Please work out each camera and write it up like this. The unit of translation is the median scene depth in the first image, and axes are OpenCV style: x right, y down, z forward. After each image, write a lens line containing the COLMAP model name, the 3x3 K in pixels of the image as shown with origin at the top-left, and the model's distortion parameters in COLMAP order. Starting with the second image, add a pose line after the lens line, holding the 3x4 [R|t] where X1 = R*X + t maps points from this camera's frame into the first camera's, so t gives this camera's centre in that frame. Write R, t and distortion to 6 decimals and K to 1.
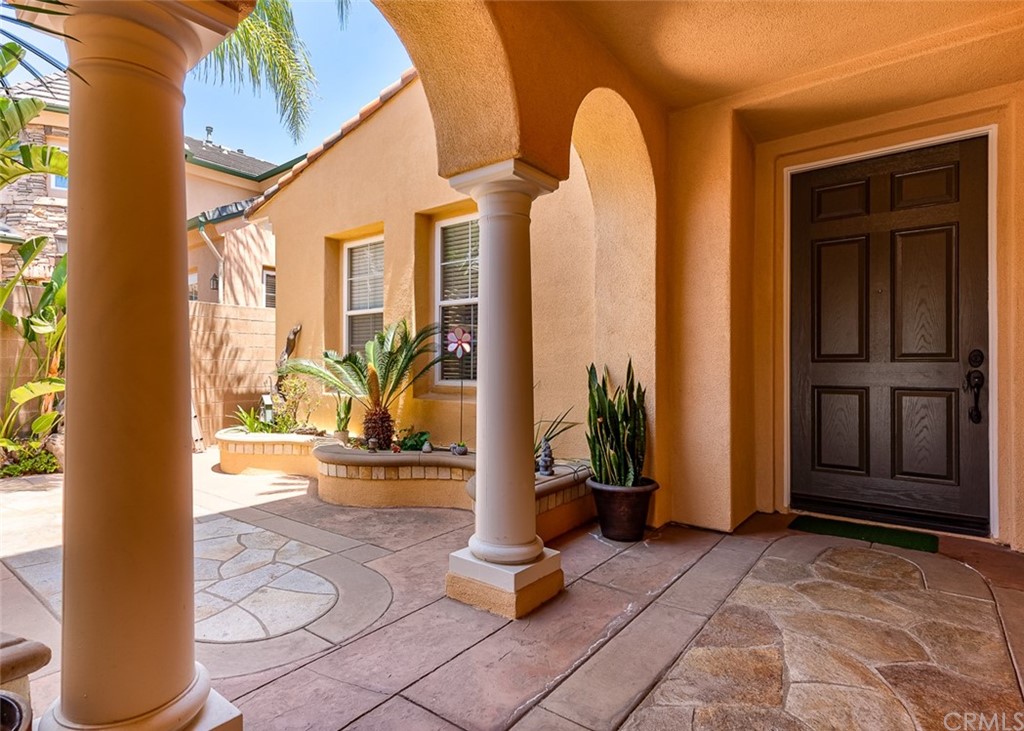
lens RADIAL K [[533.6, 0, 462.7], [0, 533.6, 360.0], [0, 0, 1]] dist [0.011845, 0.001425]
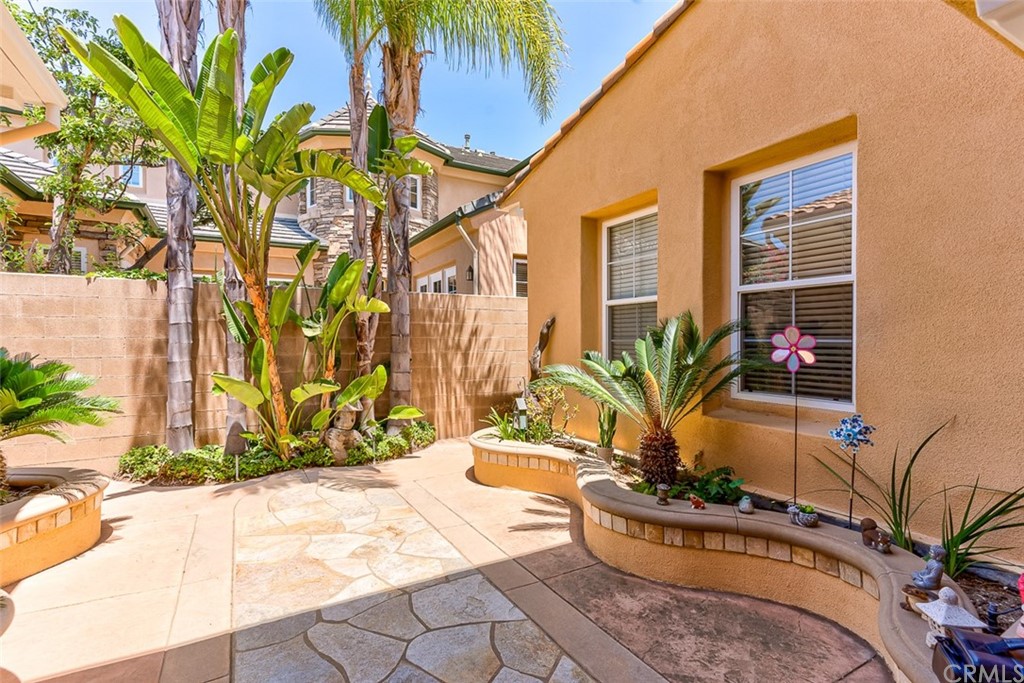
lens RADIAL K [[490.8, 0, 512.2], [0, 490.8, 341.0], [0, 0, 1]] dist [0.004766, 0.002084]
pose [[0.936855, -0.004221, -0.349693, -0.094883], [0.008218, 0.999917, 0.009949, -0.040725], [0.349622, -0.012194, 0.936812, 0.234372]]
